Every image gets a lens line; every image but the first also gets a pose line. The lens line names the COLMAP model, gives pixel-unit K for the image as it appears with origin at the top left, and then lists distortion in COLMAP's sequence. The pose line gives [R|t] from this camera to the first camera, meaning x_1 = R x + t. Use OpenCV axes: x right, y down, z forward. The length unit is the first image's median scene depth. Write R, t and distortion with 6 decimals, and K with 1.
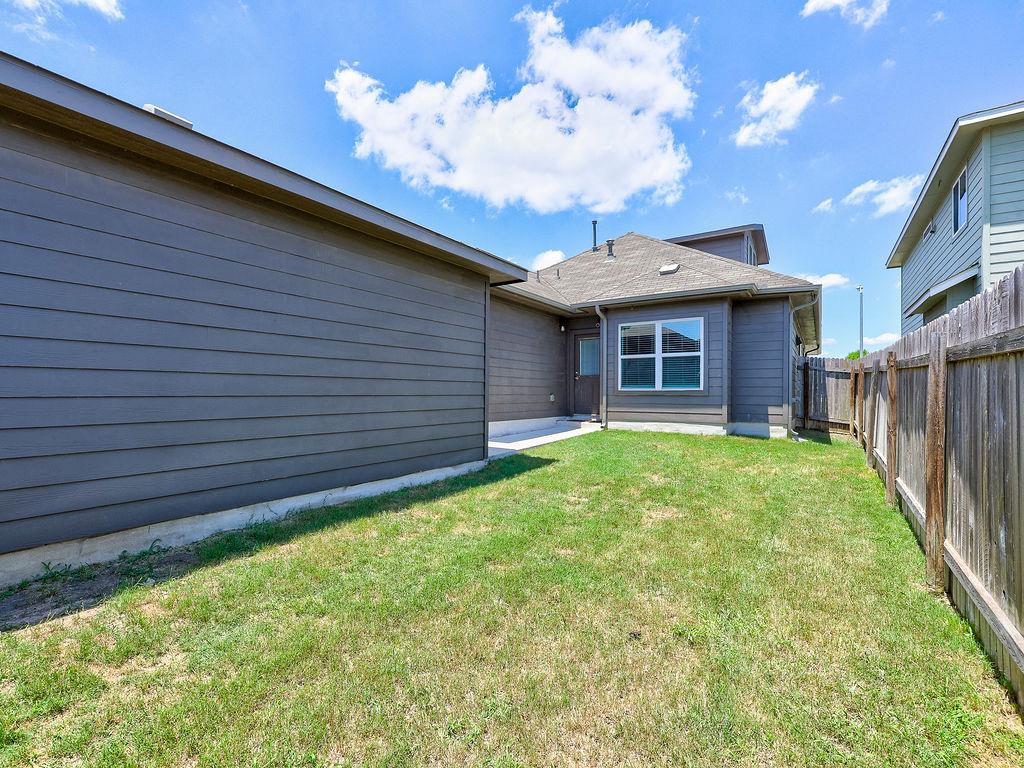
lens RADIAL K [[465.2, 0, 512.1], [0, 465.2, 389.3], [0, 0, 1]] dist [-0.000692, -0.000711]
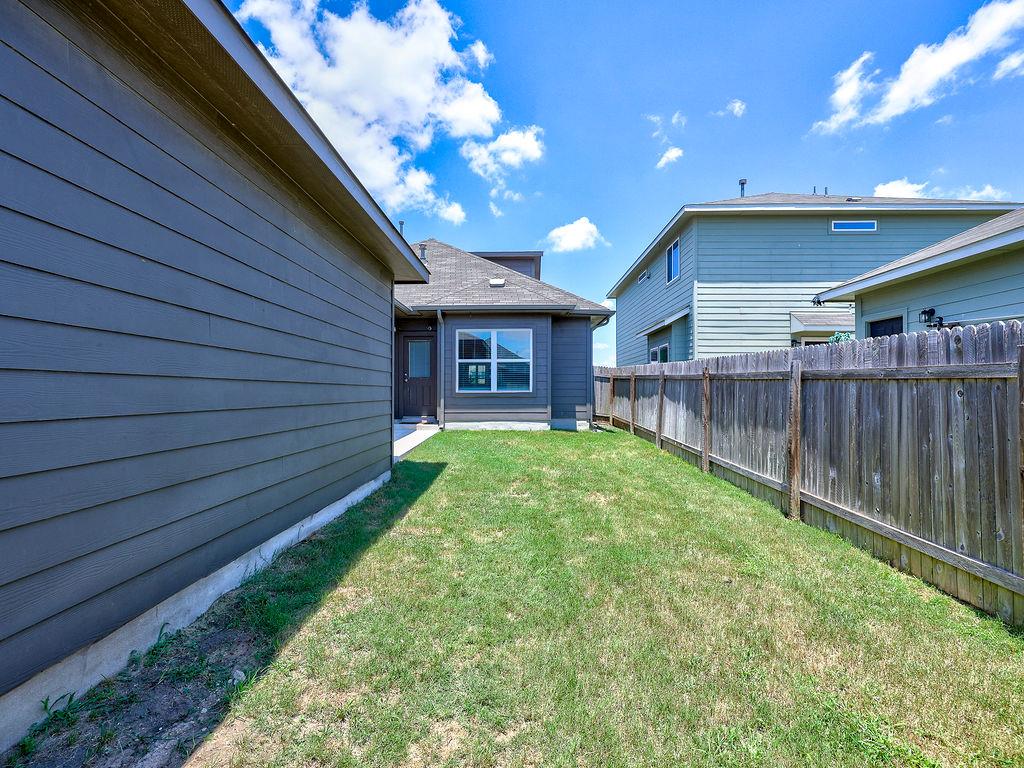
lens RADIAL K [[465.2, 0, 513.3], [0, 465.2, 387.4], [0, 0, 1]] dist [-0.000692, -0.000711]
pose [[0.841158, 0.000684, 0.540789, -0.257435], [0.000410, 0.999998, -0.001902, -0.007846], [-0.540789, 0.001822, 0.841156, 0.055429]]
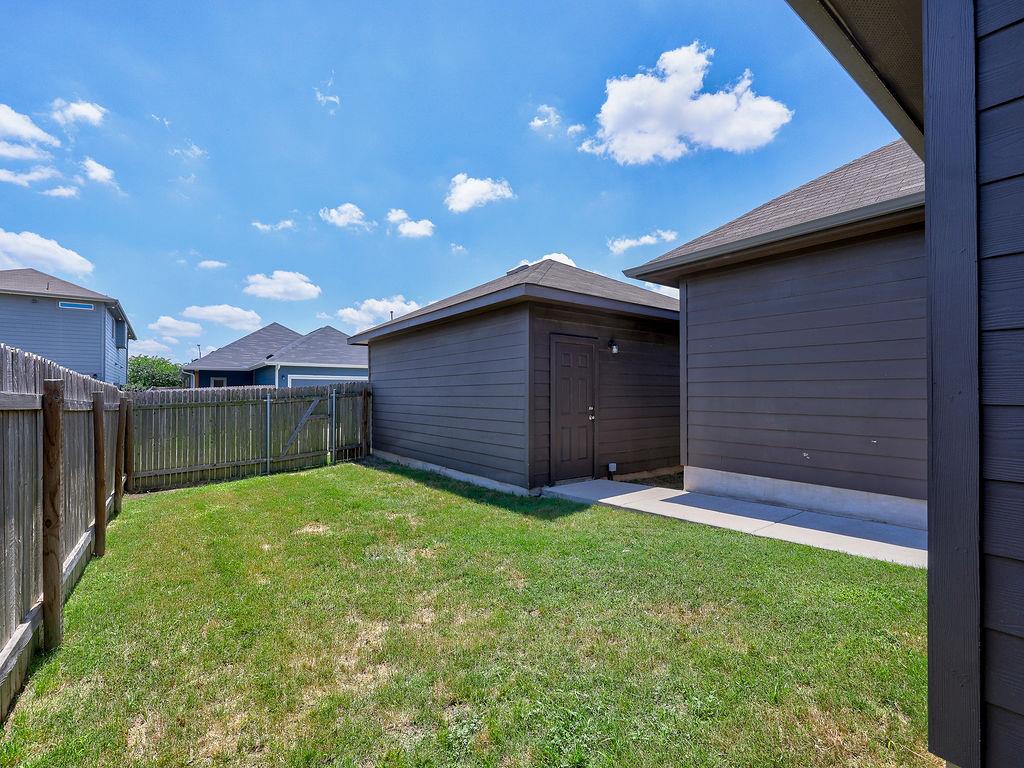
lens RADIAL K [[465.2, 0, 514.8], [0, 465.2, 391.0], [0, 0, 1]] dist [-0.000692, -0.000711]
pose [[-0.334157, -0.011749, -0.942444, 0.635956], [0.004317, 0.999893, -0.013996, -0.029535], [0.942507, -0.008746, -0.334071, 0.946182]]
